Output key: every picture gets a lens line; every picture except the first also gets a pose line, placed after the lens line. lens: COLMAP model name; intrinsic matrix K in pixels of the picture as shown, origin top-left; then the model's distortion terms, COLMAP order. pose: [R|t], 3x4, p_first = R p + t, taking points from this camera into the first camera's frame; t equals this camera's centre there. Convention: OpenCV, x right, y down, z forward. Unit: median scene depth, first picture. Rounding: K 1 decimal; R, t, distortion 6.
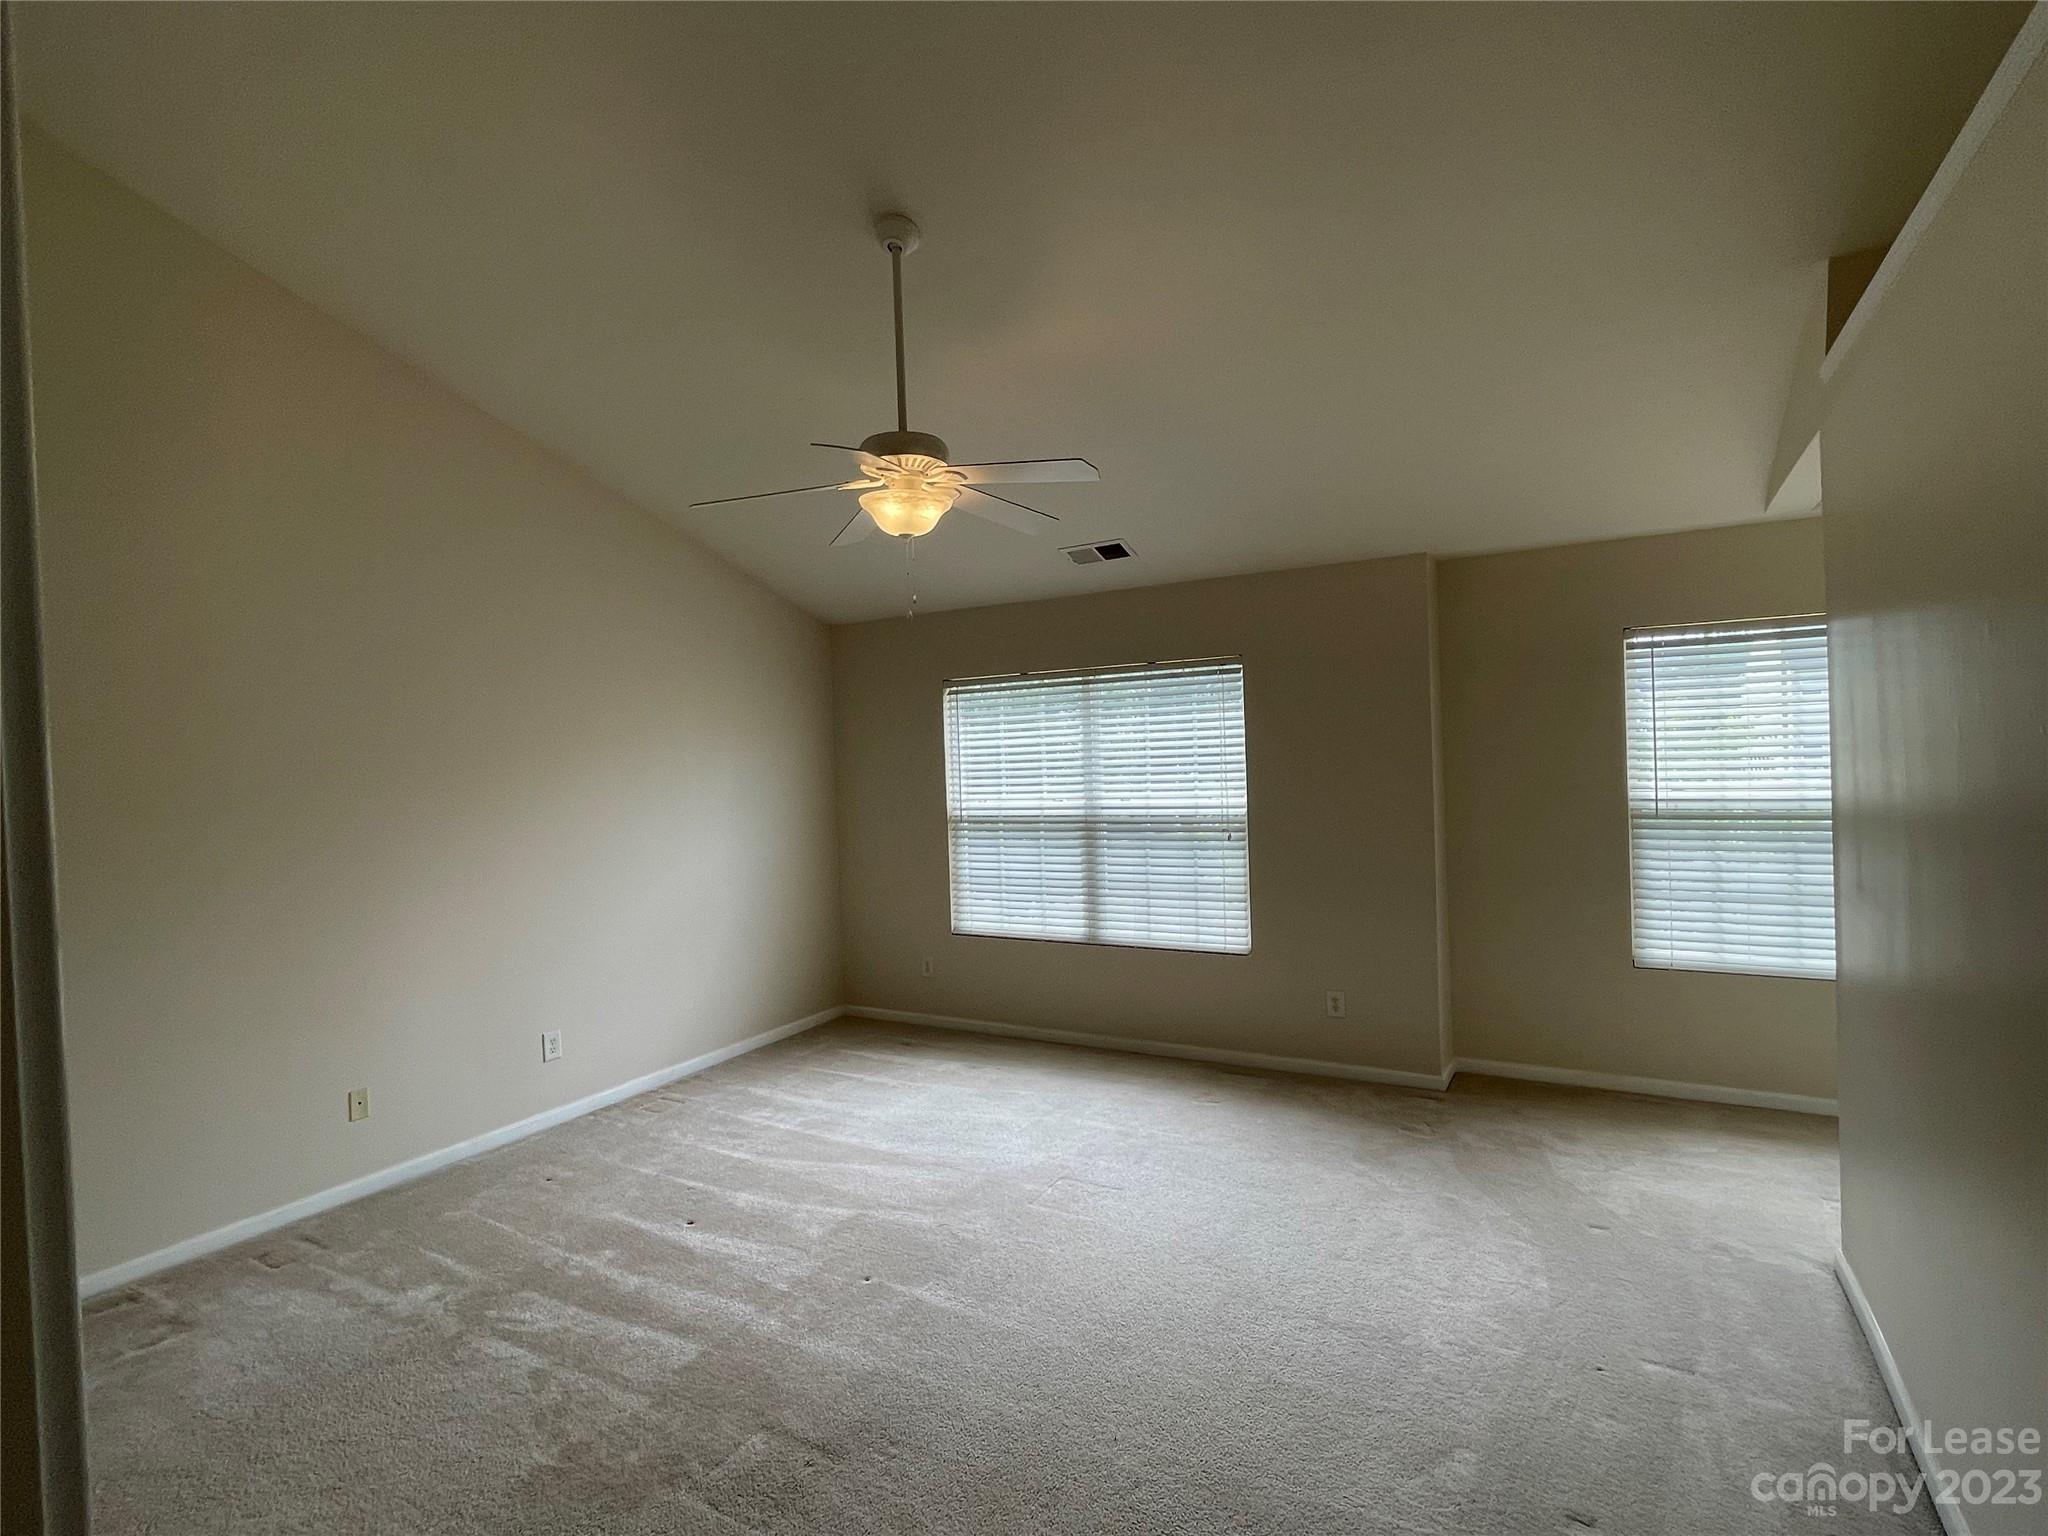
lens RADIAL K [[996.5, 0, 1027.5], [0, 996.5, 770.7], [0, 0, 1]] dist [-0.000602, -0.000529]
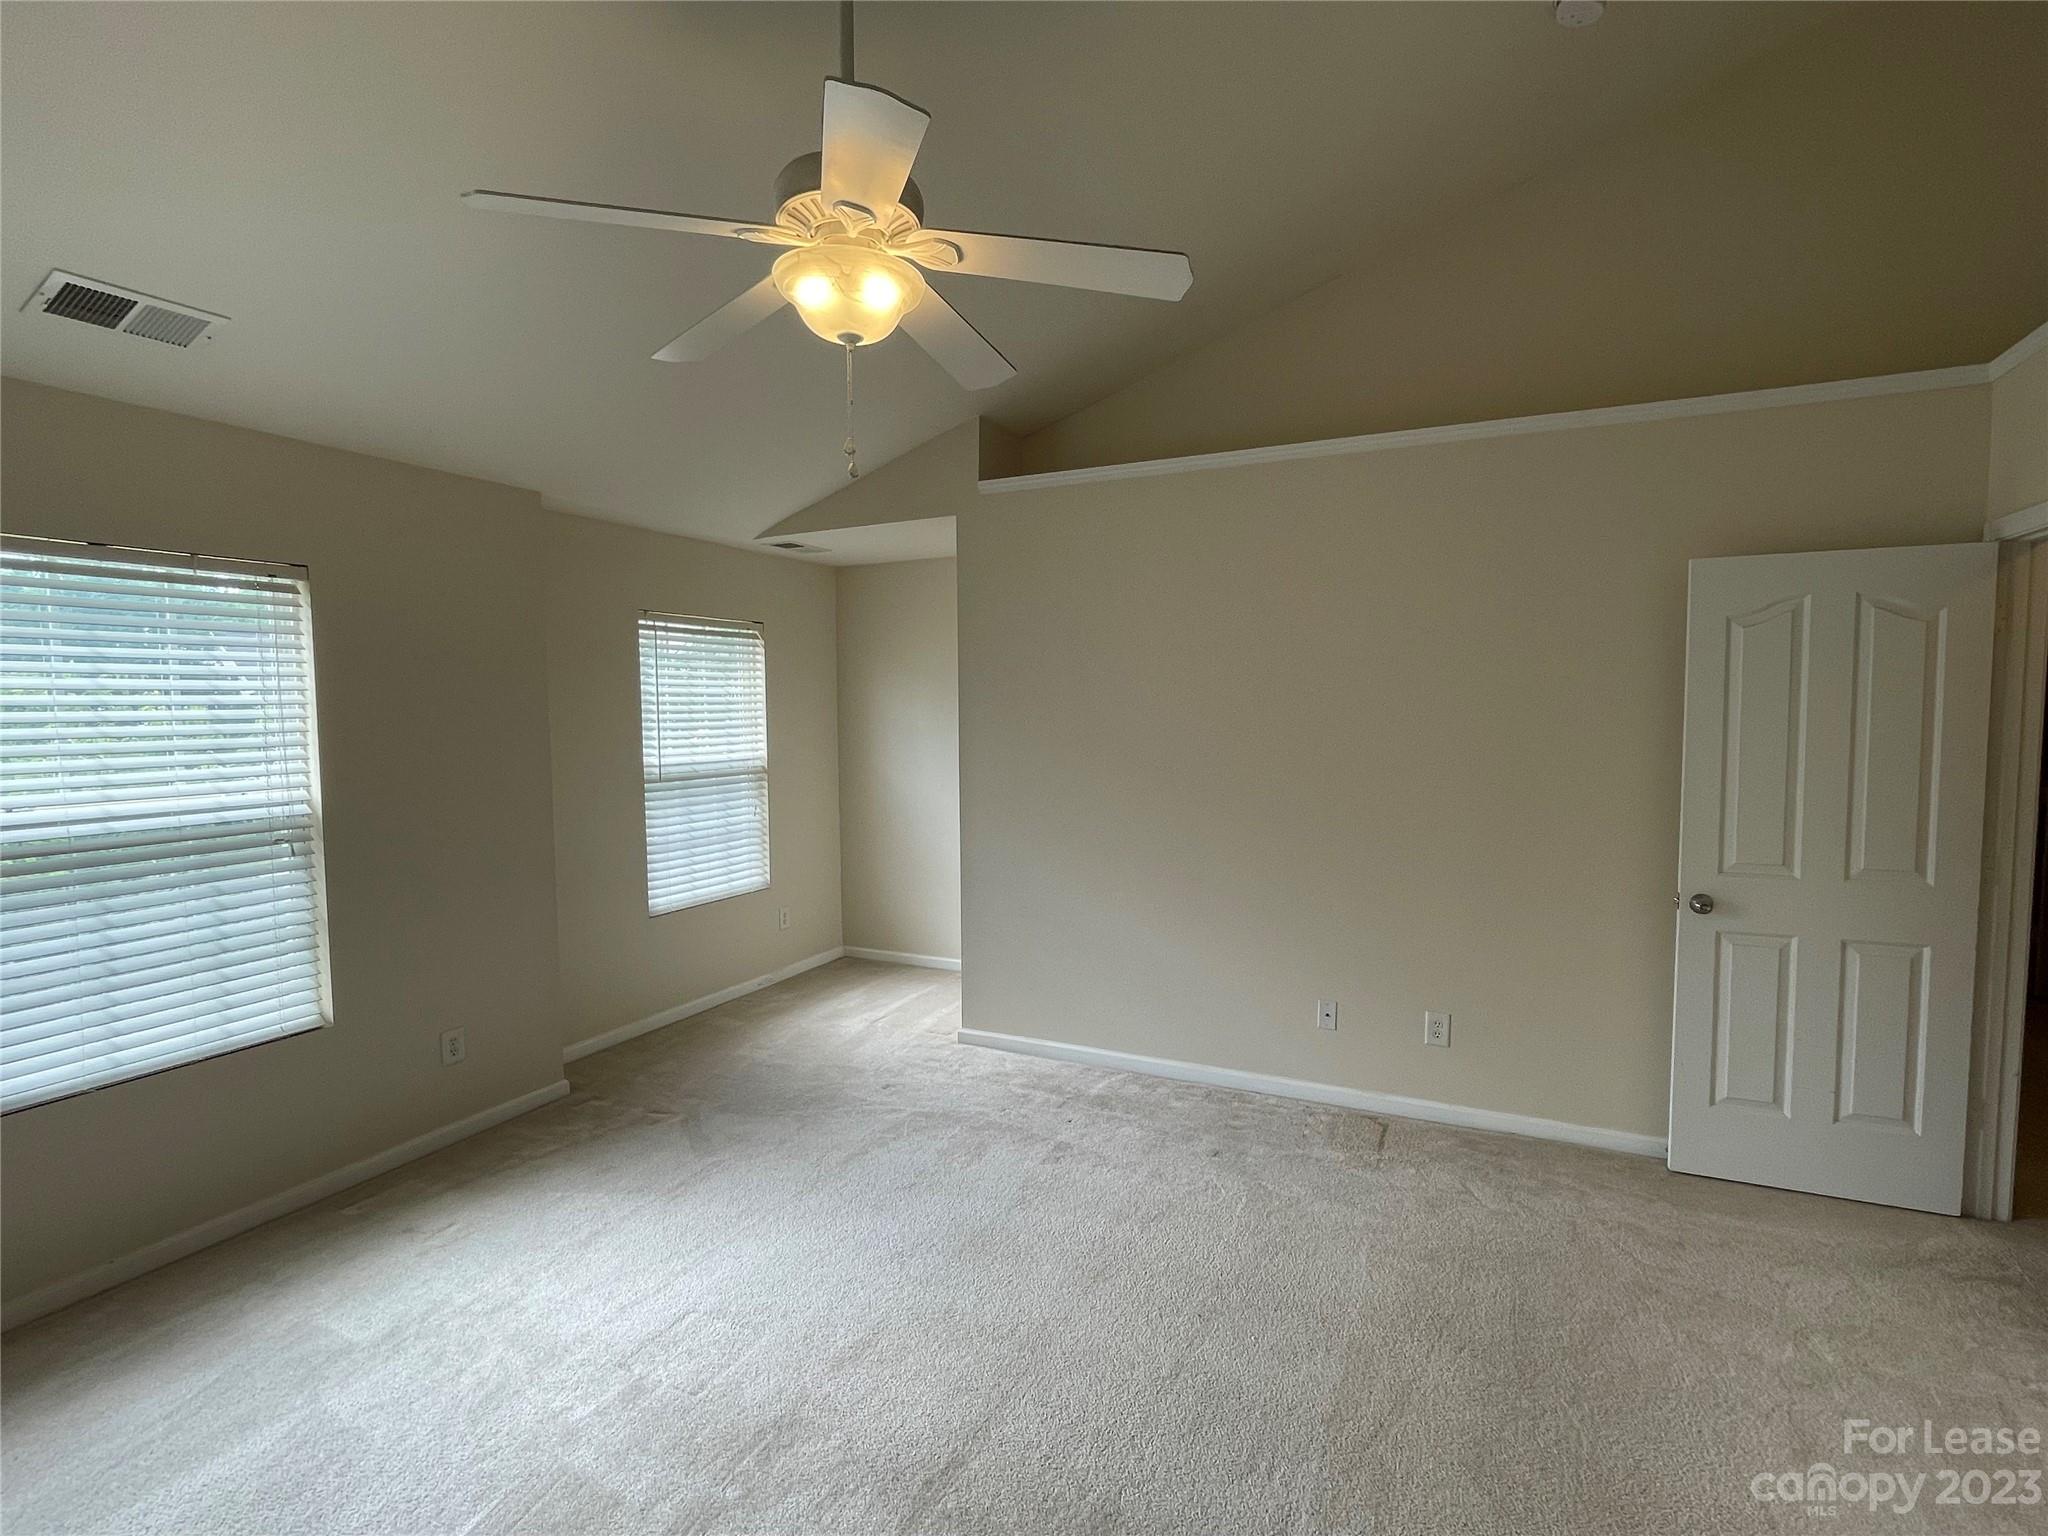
lens RADIAL K [[996.5, 0, 1025.0], [0, 996.5, 767.2], [0, 0, 1]] dist [-0.000602, -0.000529]
pose [[-0.067105, -0.024719, 0.997440, -0.527887], [0.033422, 0.999076, 0.027008, 0.014250], [-0.997186, 0.035149, -0.066216, 0.662310]]
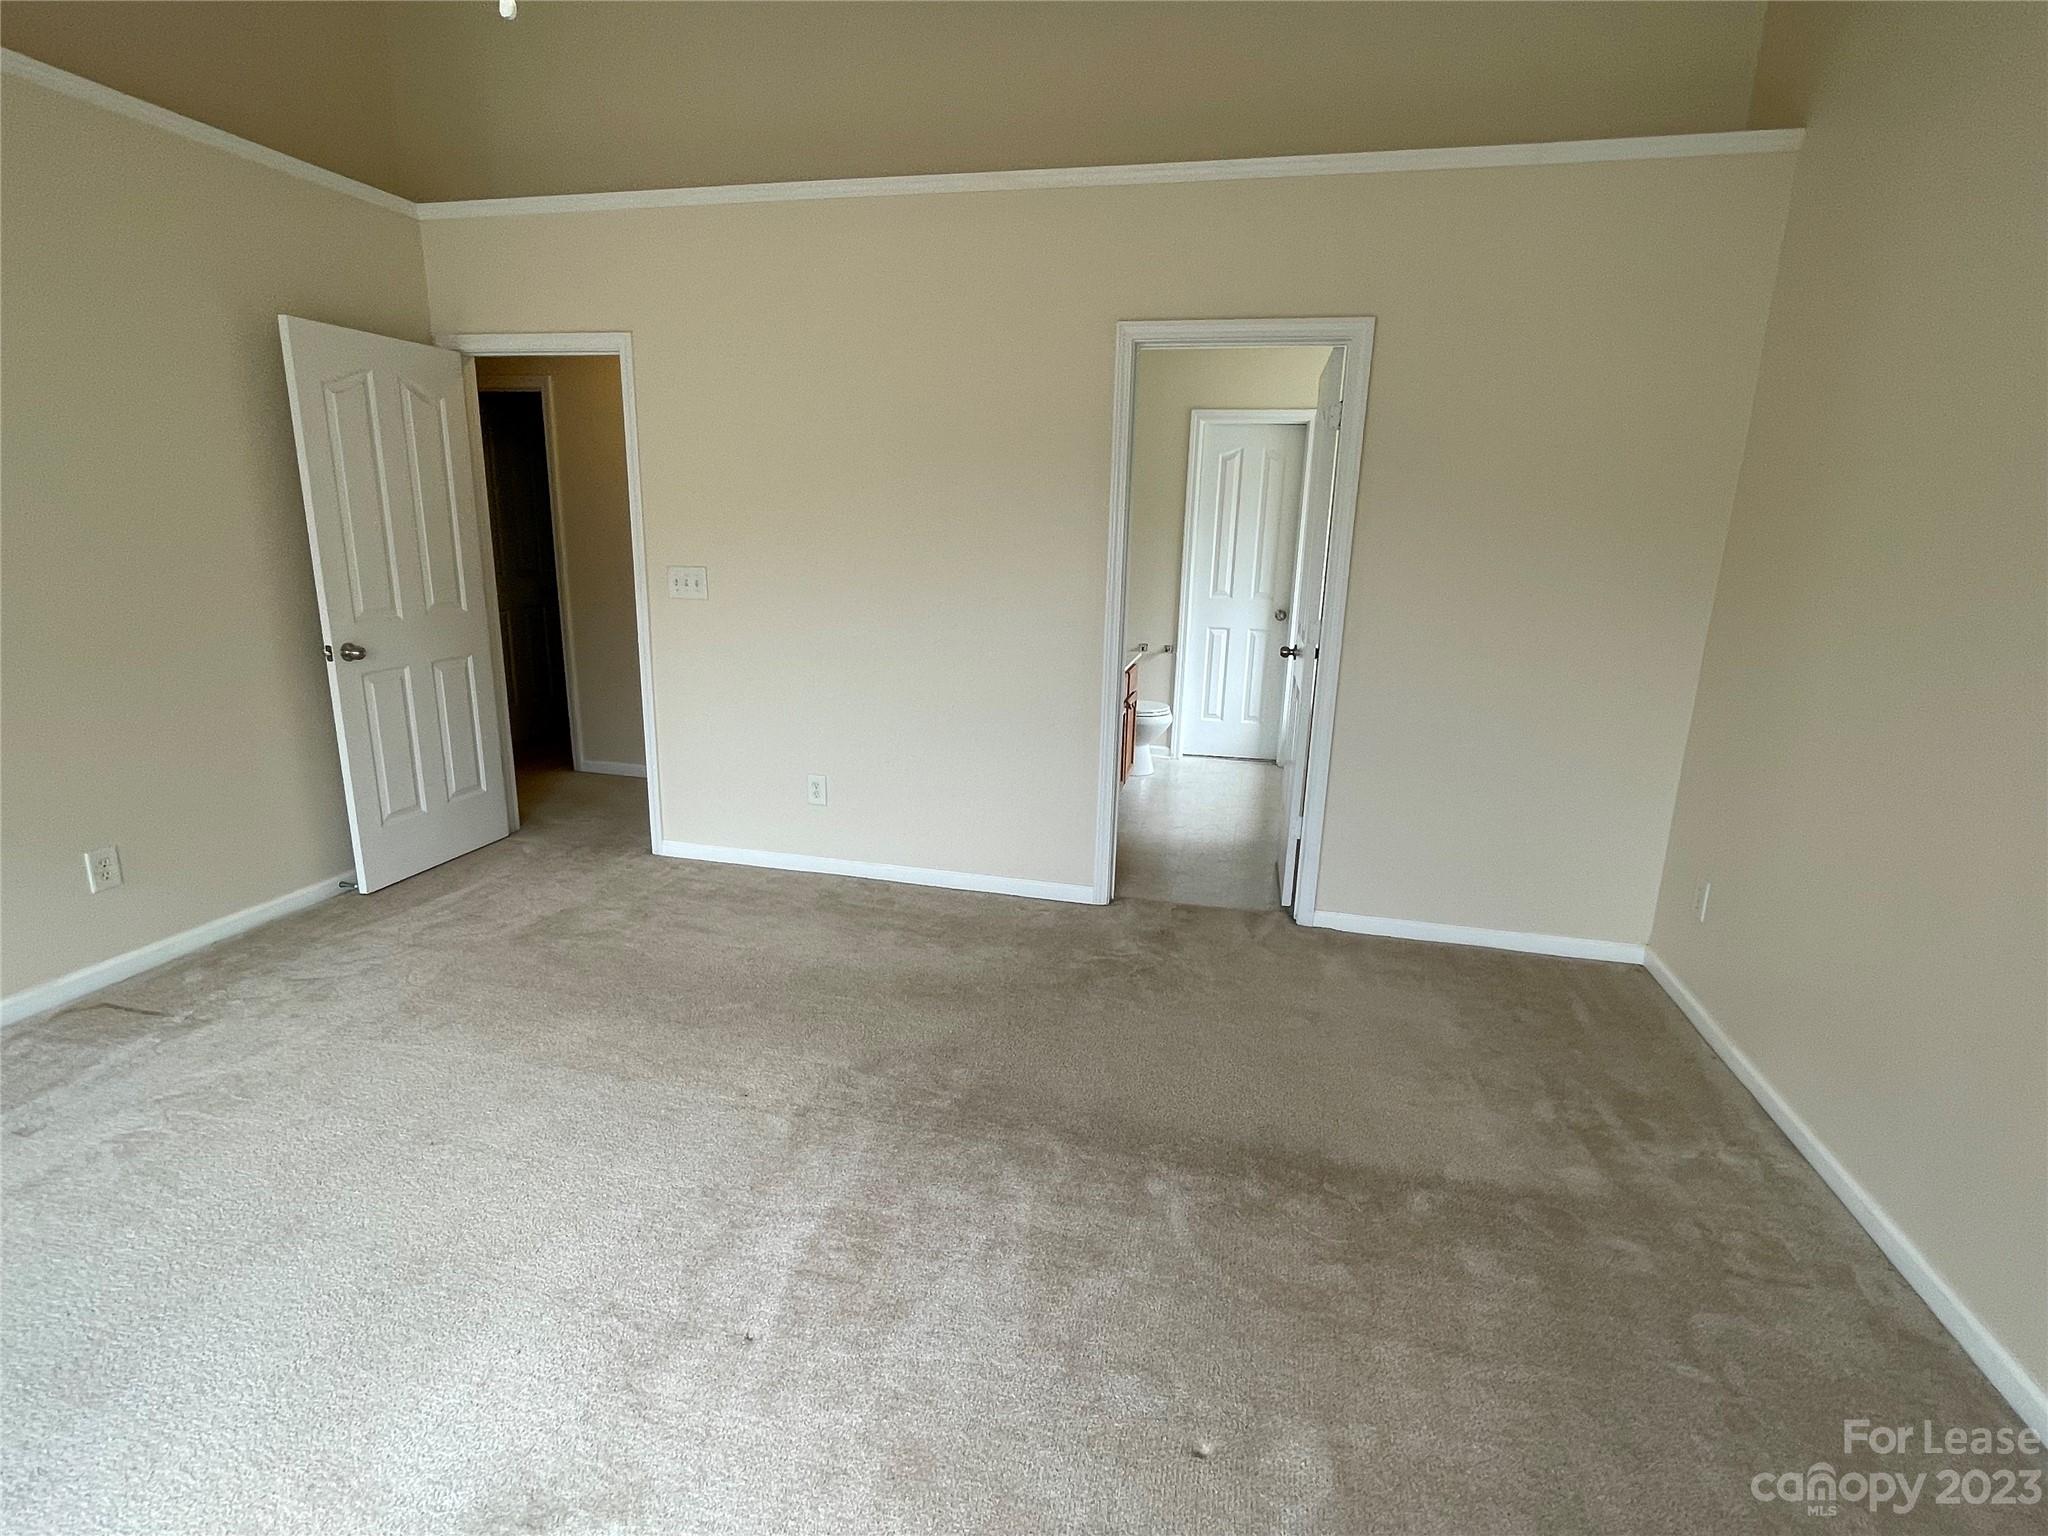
lens RADIAL K [[996.5, 0, 1019.3], [0, 996.5, 761.4], [0, 0, 1]] dist [-0.000602, -0.000529]
pose [[-0.964046, 0.078071, -0.254008, -0.113908], [0.007147, 0.963141, 0.268903, 0.023270], [0.265639, 0.257419, -0.929070, 1.073416]]
